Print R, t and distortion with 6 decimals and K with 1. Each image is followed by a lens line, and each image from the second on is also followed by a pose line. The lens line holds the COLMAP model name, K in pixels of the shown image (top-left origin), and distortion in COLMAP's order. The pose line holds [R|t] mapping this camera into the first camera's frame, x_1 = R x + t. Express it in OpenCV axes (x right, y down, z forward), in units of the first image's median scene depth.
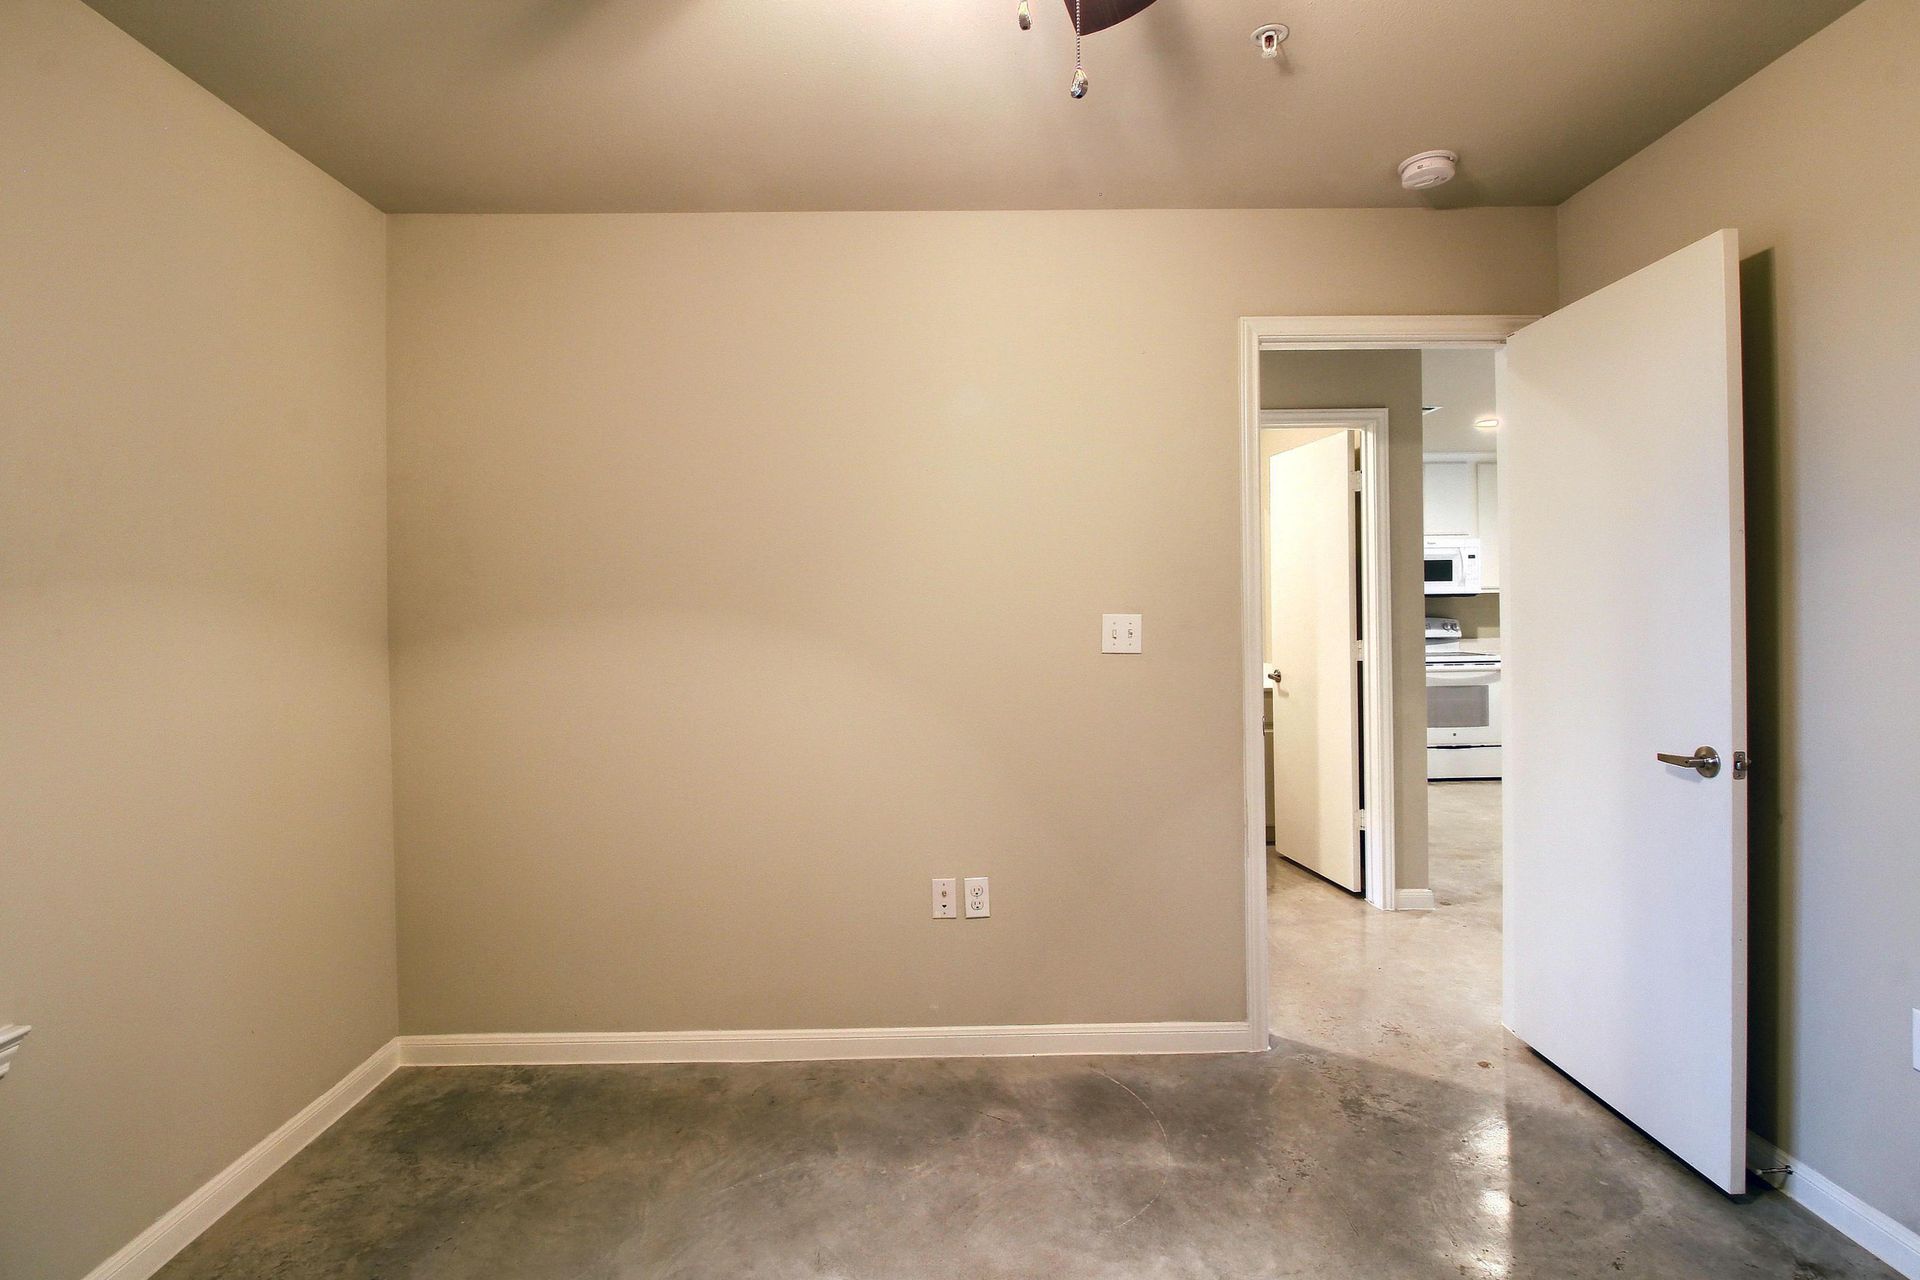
lens RADIAL K [[926.8, 0, 965.6], [0, 926.8, 614.2], [0, 0, 1]] dist [0.000191, -0.012516]
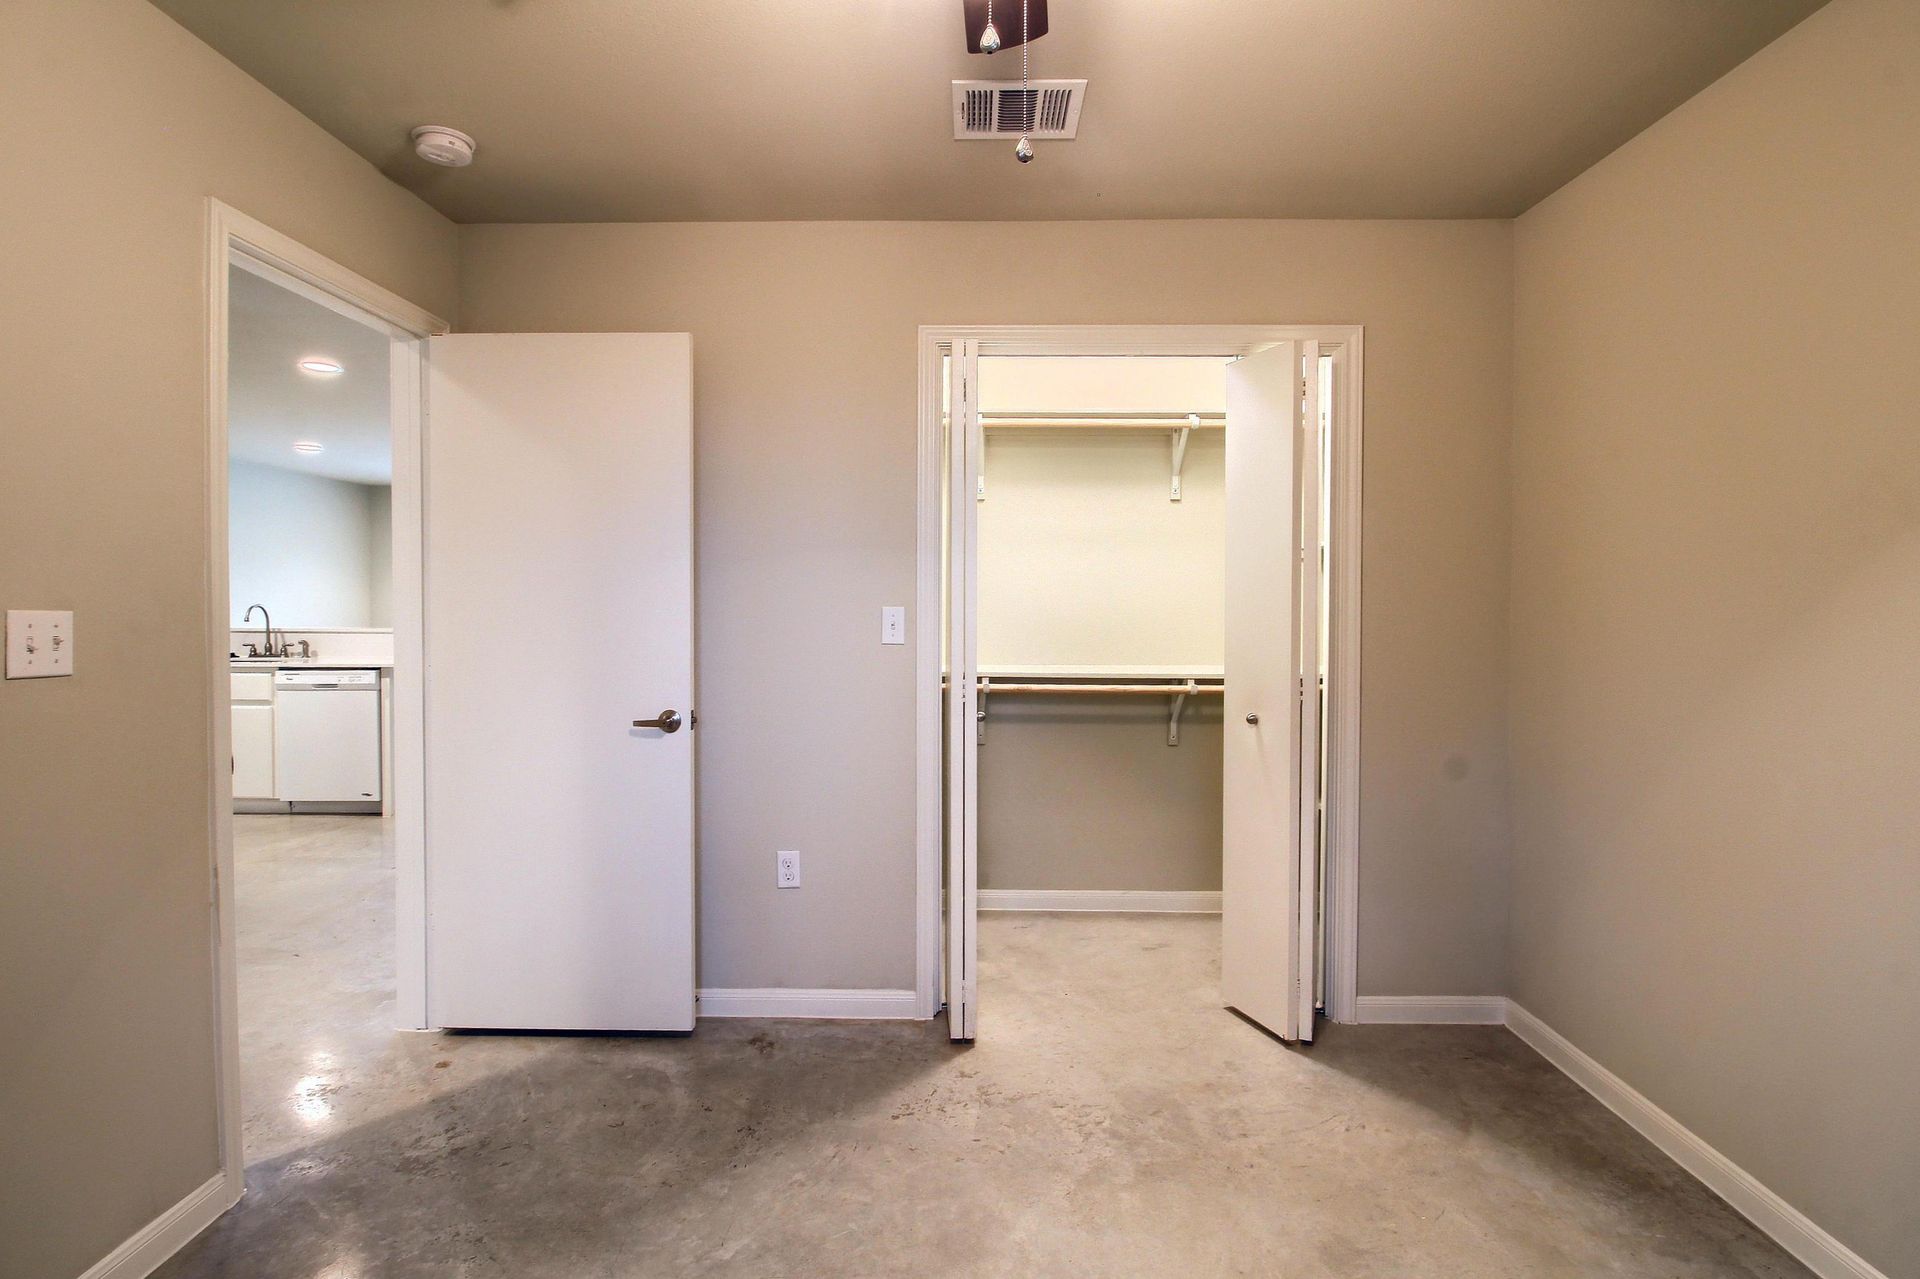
lens RADIAL K [[912.4, 0, 961.8], [0, 912.4, 611.1], [0, 0, 1]] dist [0.002050, -0.016380]
pose [[0.031044, 0.001733, 0.999517, -0.163712], [-0.000571, 0.999998, -0.001716, 0.000485], [-0.999518, -0.000517, 0.031045, 0.169064]]
